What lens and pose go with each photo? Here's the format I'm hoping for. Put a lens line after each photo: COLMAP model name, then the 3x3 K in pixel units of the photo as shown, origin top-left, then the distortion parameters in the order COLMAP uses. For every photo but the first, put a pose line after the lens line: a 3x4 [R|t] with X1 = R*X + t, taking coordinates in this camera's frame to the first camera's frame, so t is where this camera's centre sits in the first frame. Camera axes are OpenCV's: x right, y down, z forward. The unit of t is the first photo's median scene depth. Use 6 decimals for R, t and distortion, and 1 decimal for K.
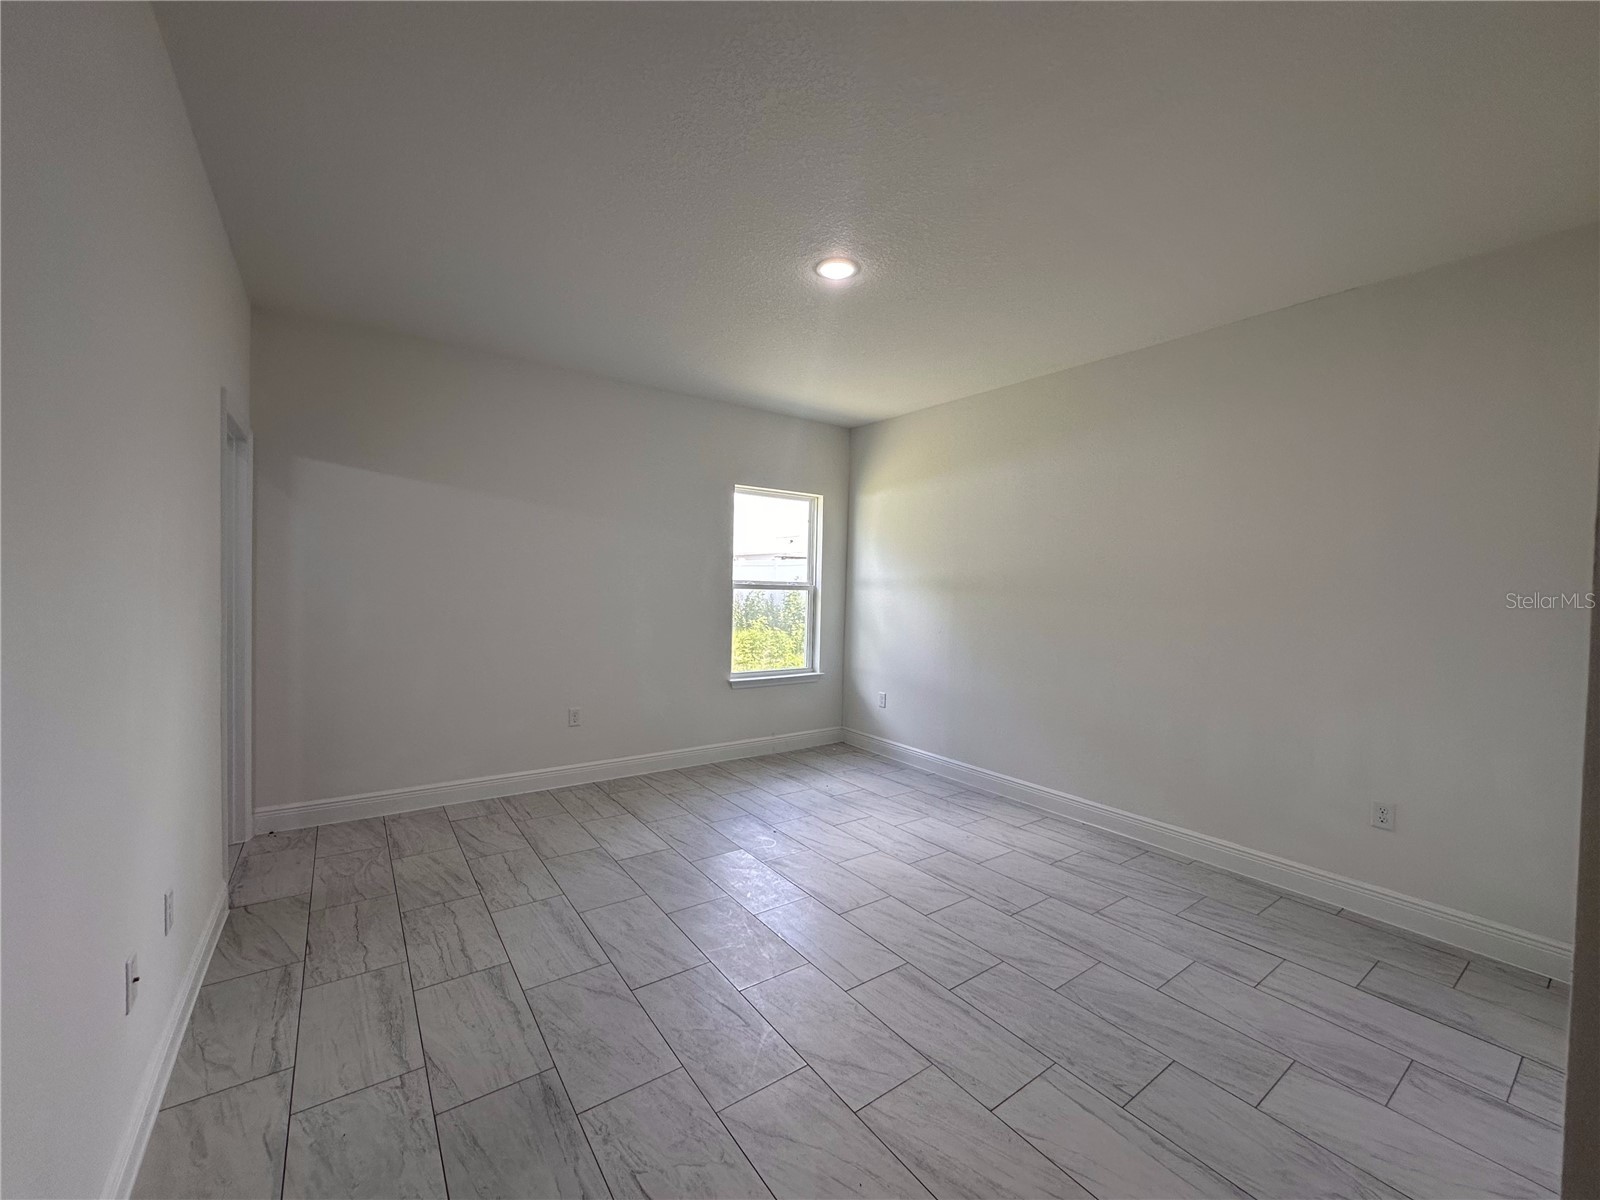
lens RADIAL K [[638.3, 0, 800.0], [0, 638.3, 600.0], [0, 0, 1]] dist [-0.000824, -0.000187]
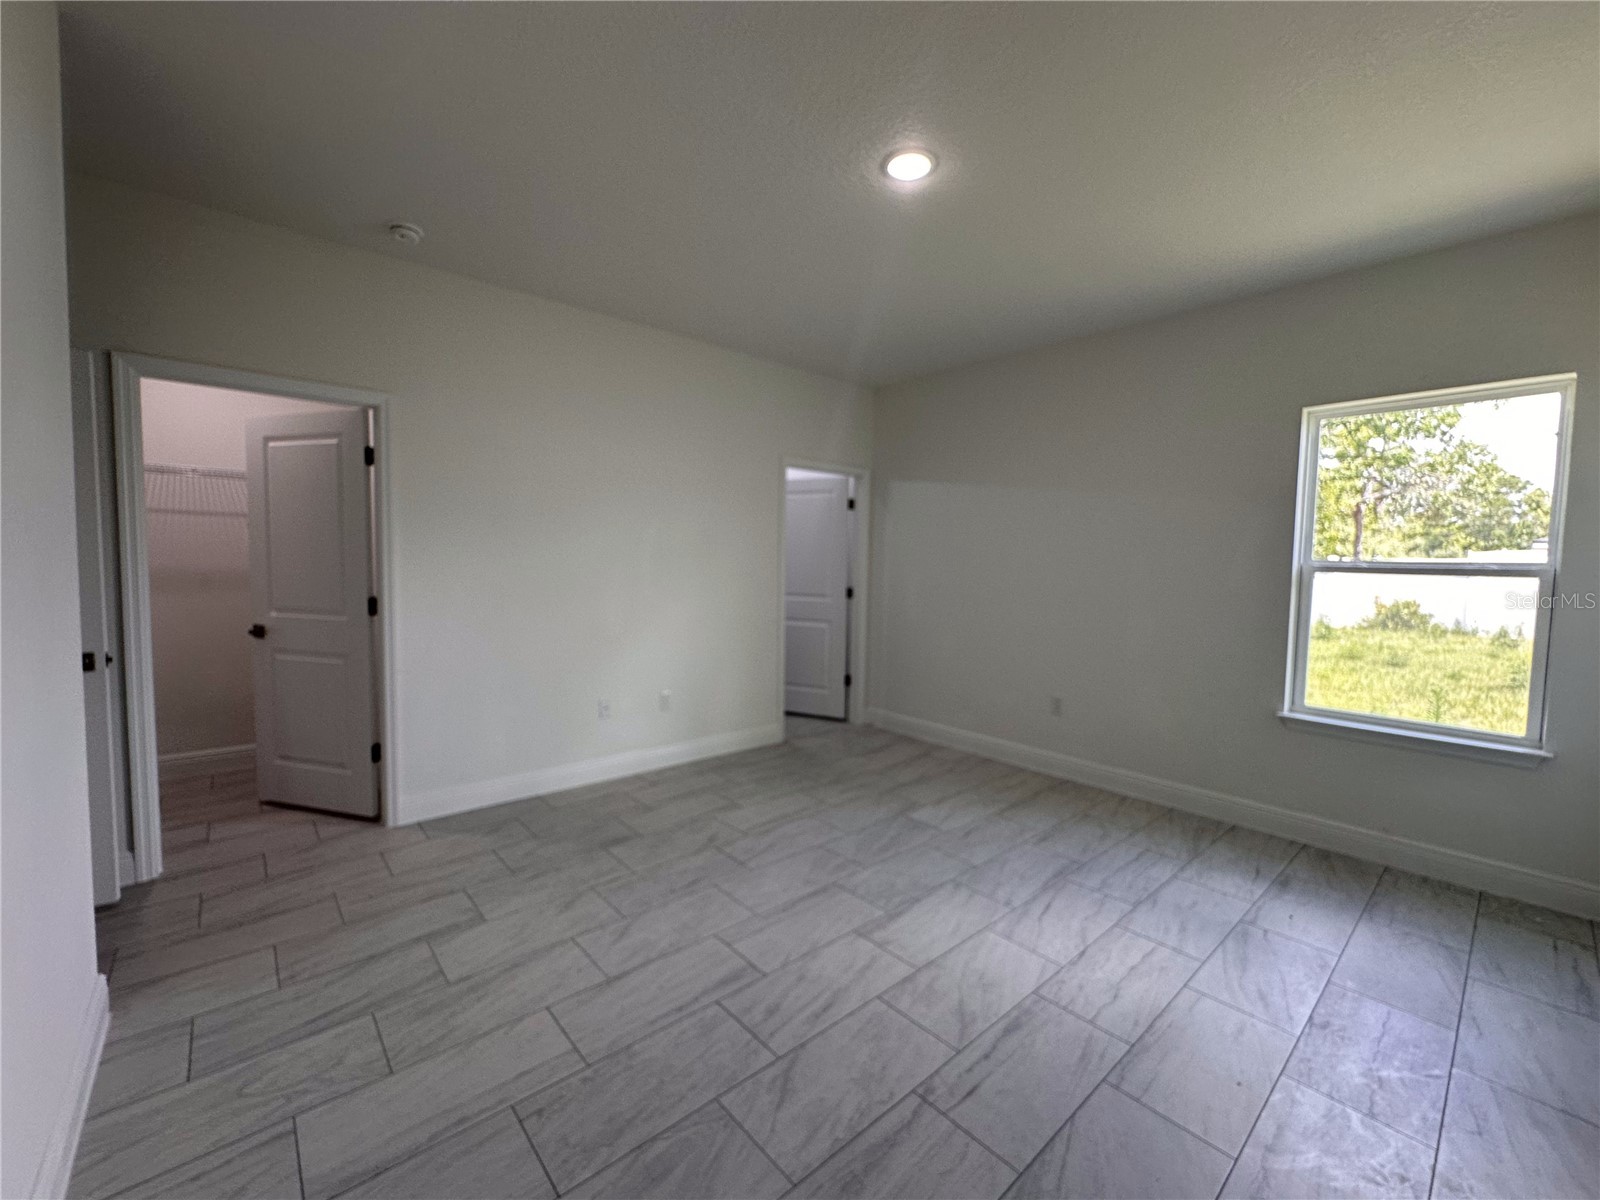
lens RADIAL K [[638.3, 0, 800.0], [0, 638.3, 600.0], [0, 0, 1]] dist [-0.000824, -0.000187]
pose [[0.109192, 0.037662, -0.993307, 0.705189], [-0.039078, 0.998672, 0.033570, 0.008538], [0.993252, 0.035150, 0.110519, 0.629796]]
